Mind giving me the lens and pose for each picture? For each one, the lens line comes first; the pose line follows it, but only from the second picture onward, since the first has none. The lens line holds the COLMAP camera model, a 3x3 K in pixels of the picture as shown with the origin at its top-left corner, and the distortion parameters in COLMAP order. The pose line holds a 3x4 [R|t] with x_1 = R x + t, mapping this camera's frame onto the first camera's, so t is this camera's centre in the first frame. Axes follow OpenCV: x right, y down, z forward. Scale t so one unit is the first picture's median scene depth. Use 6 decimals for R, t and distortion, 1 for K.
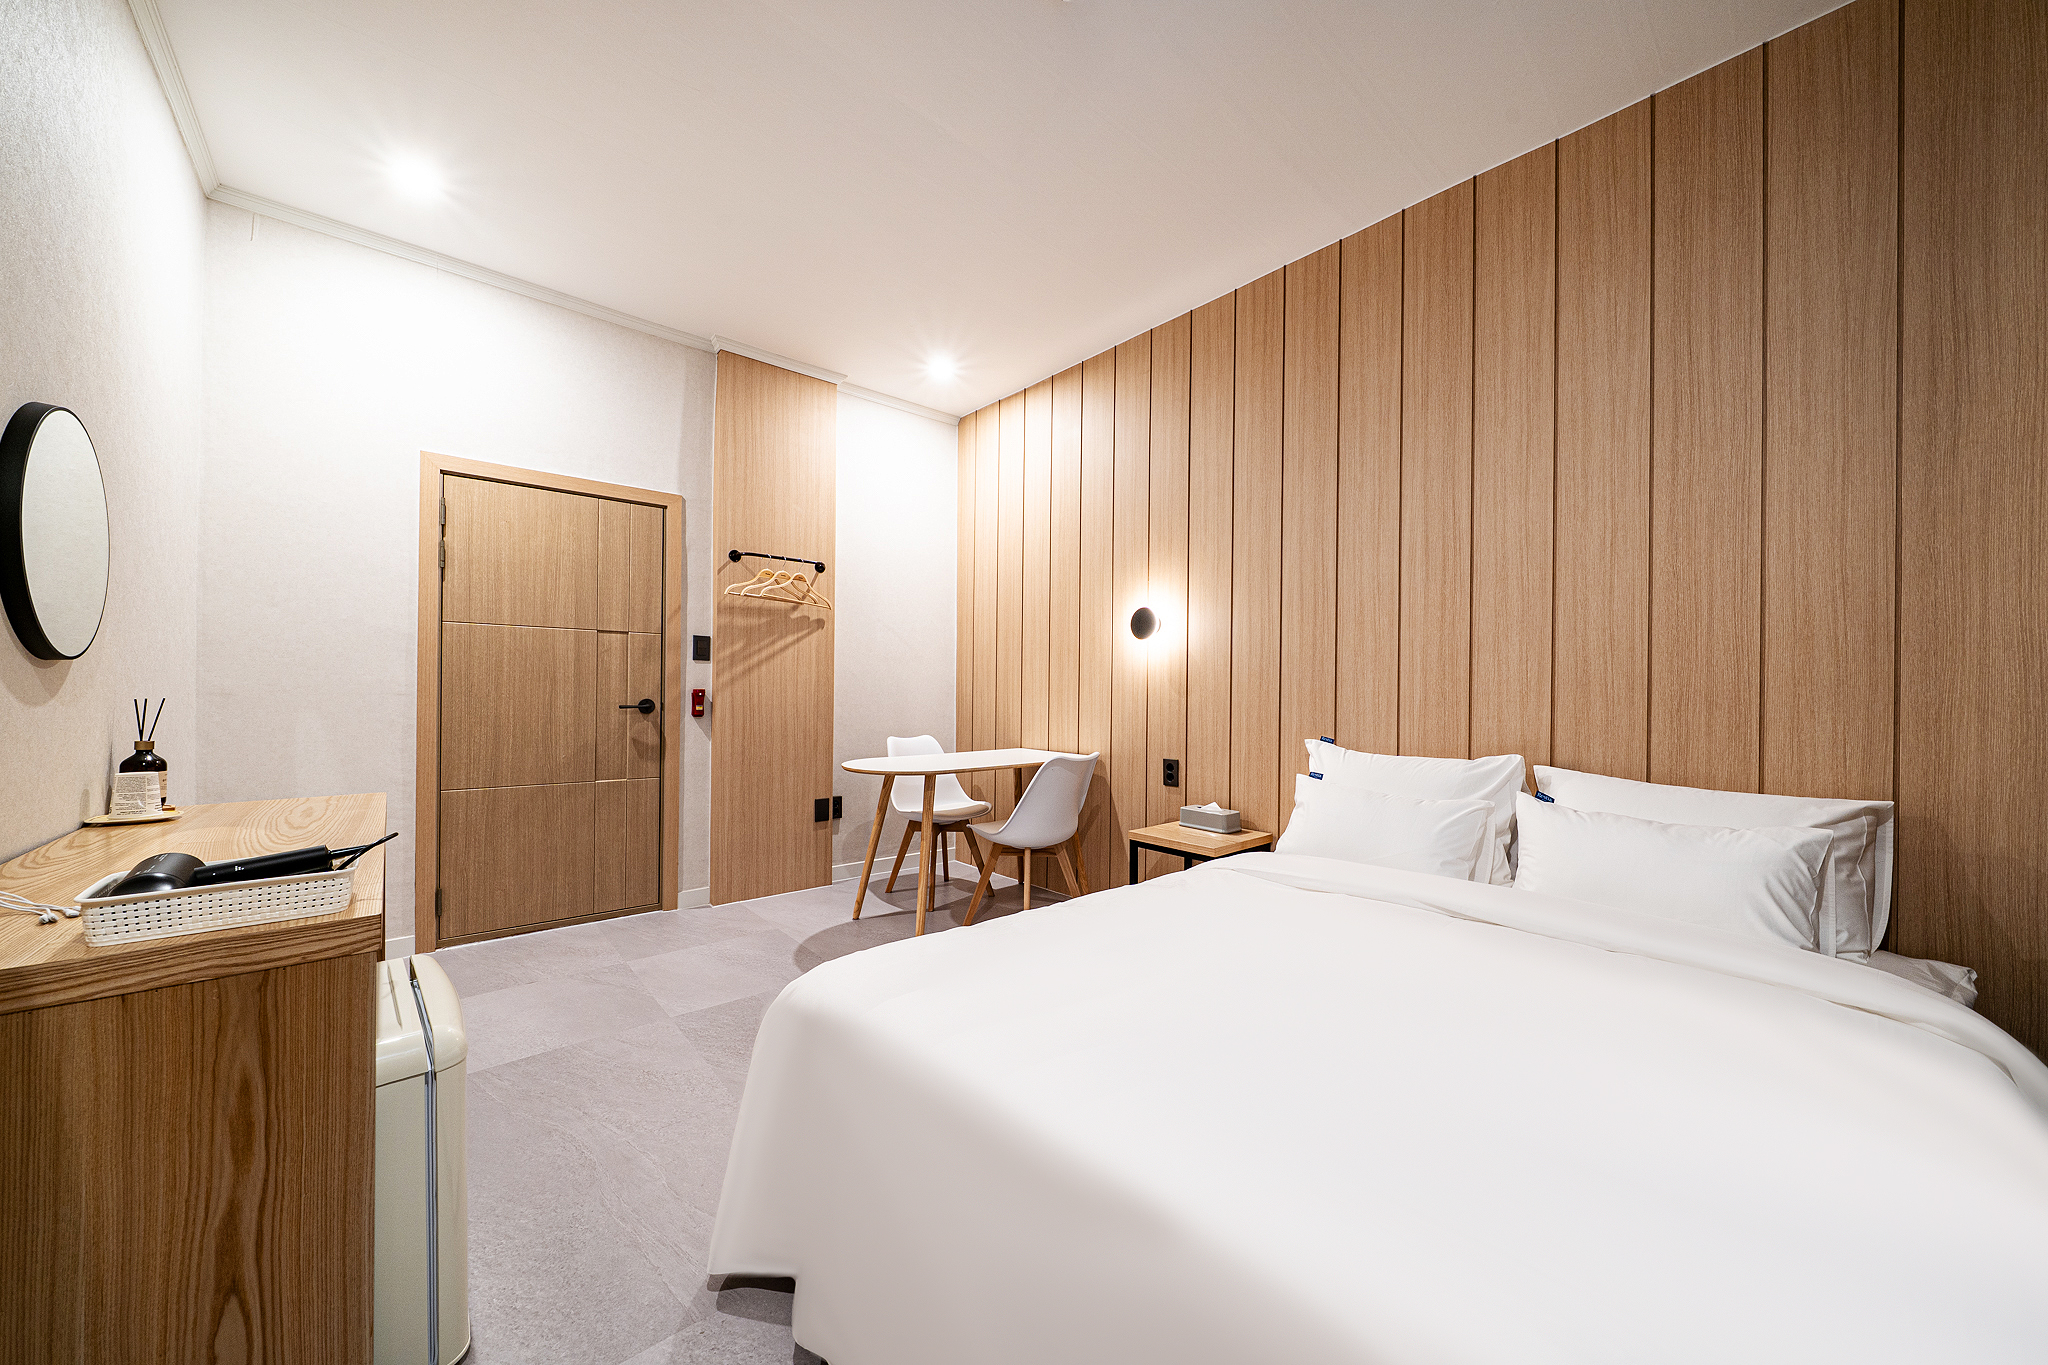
lens RADIAL K [[710.0, 0, 1012.7], [0, 710.0, 692.0], [0, 0, 1]] dist [-0.001311, -0.000230]
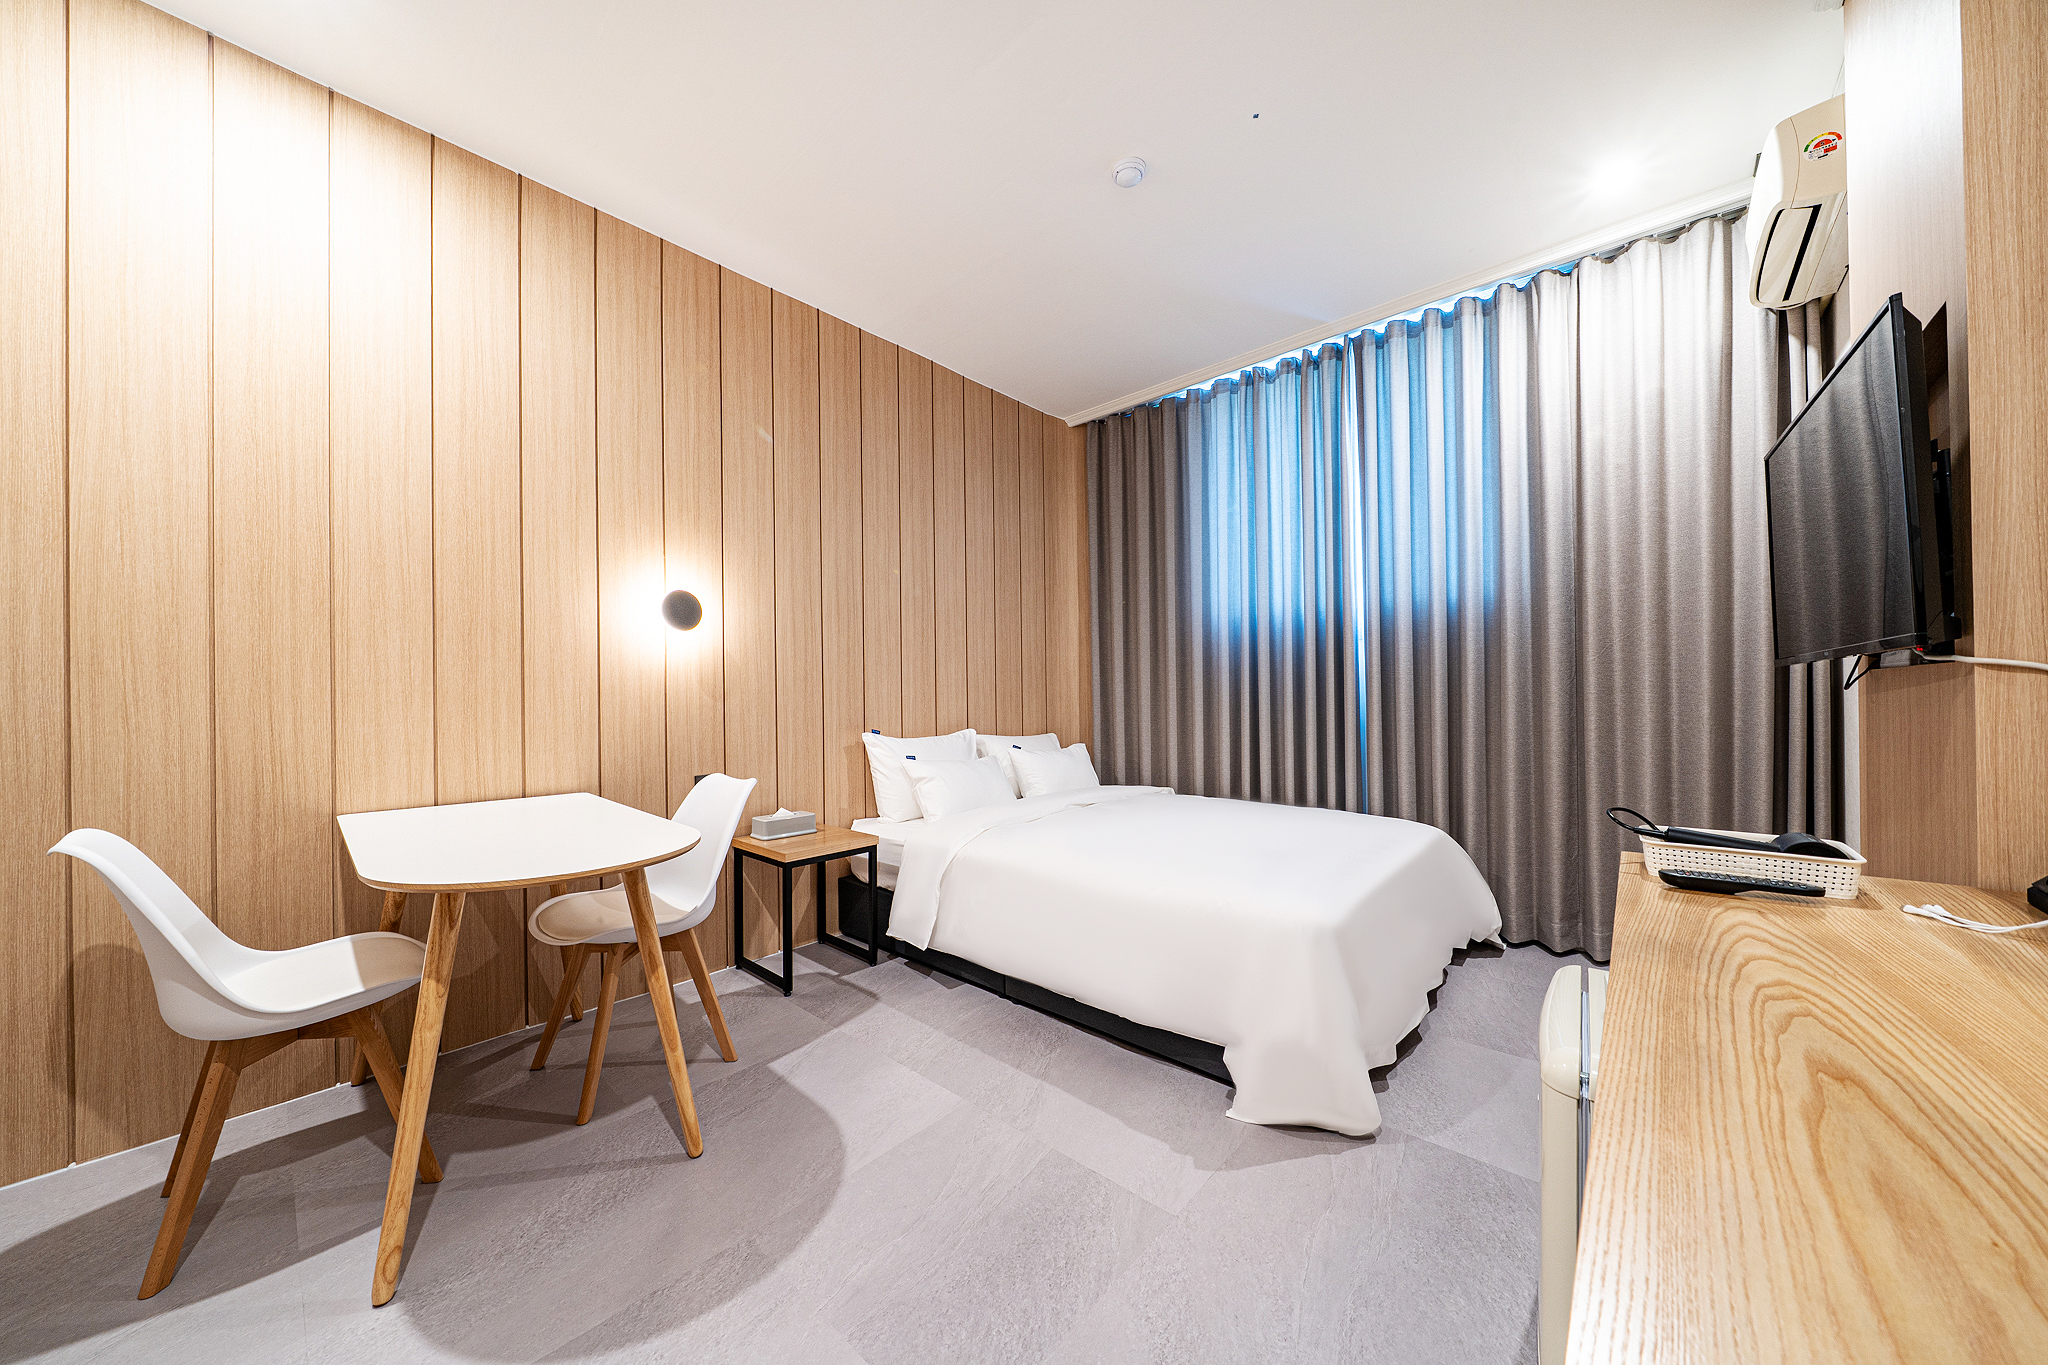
lens RADIAL K [[710.0, 0, 1012.7], [0, 710.0, 692.0], [0, 0, 1]] dist [-0.001311, -0.000230]
pose [[-0.118792, -0.006937, 0.992895, -0.688770], [0.008087, 0.999936, 0.007954, -0.008665], [-0.992886, 0.008974, -0.118728, 0.760687]]
